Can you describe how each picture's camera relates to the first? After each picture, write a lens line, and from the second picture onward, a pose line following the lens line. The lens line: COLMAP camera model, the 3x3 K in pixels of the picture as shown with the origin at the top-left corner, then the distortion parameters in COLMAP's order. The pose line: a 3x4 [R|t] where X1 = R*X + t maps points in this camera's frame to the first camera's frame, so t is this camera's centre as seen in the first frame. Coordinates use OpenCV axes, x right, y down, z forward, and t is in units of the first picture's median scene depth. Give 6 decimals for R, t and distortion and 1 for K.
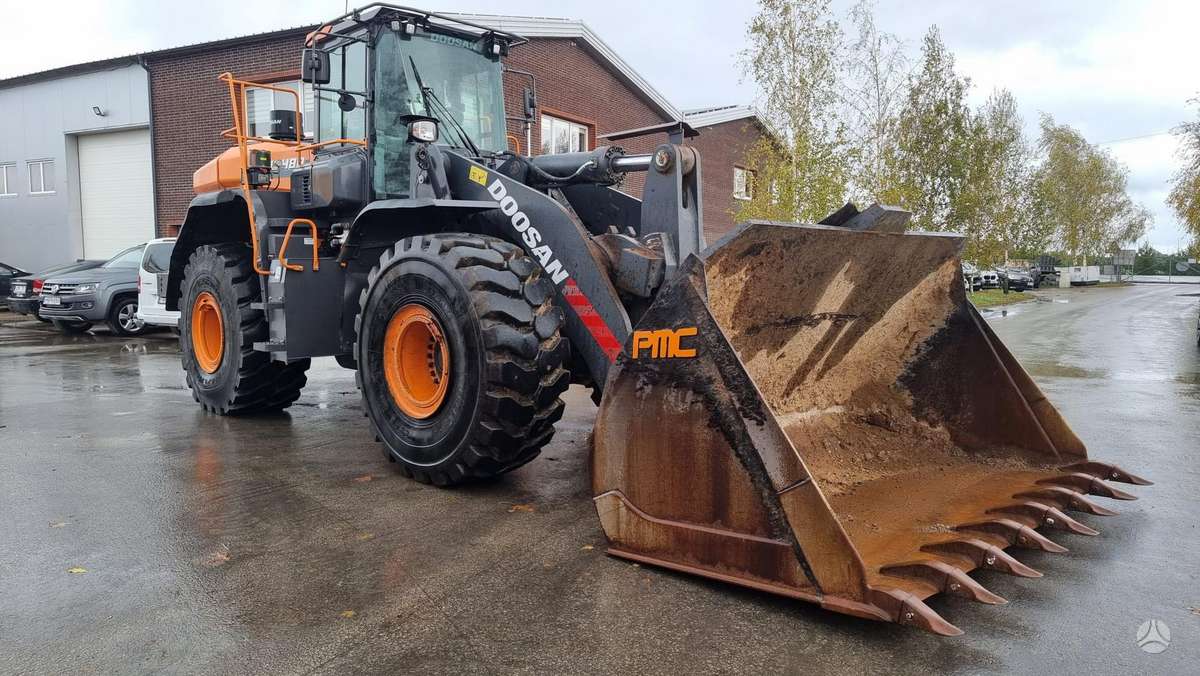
lens RADIAL K [[841.6, 0, 586.0], [0, 841.6, 335.8], [0, 0, 1]] dist [0.081123, -0.070064]
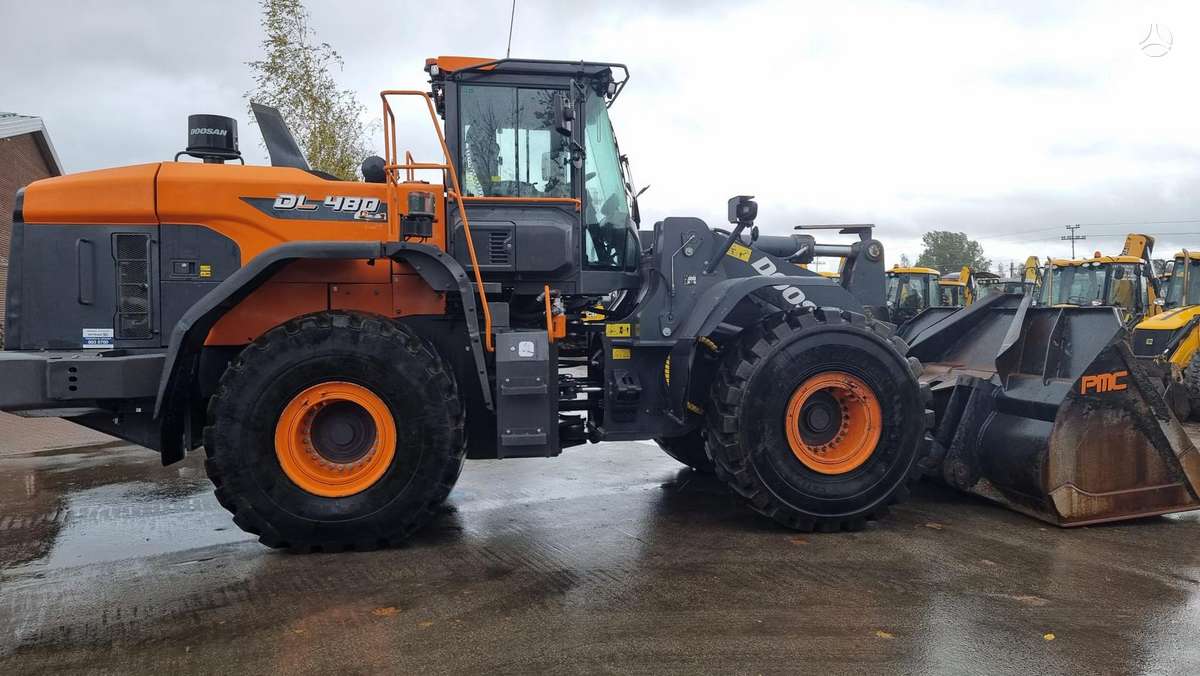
lens RADIAL K [[841.6, 0, 586.0], [0, 841.6, 335.8], [0, 0, 1]] dist [0.081123, -0.070064]
pose [[0.573339, -0.034087, 0.818609, -1.812428], [0.072309, 0.997341, -0.009114, -0.136306], [-0.816121, 0.064418, 0.574279, 0.859578]]
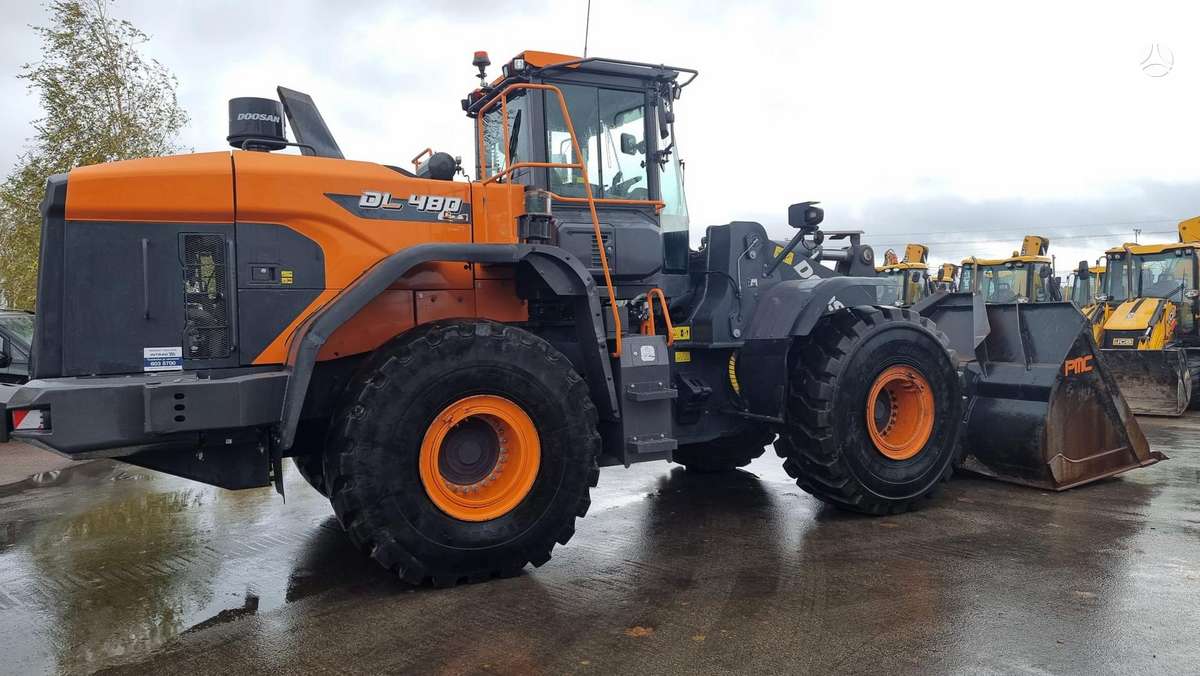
lens RADIAL K [[841.6, 0, 586.0], [0, 841.6, 335.8], [0, 0, 1]] dist [0.081123, -0.070064]
pose [[0.301065, -0.037228, 0.952877, -2.077509], [0.104312, 0.994527, 0.005897, -0.184346], [-0.947881, 0.097621, 0.303300, 1.458116]]
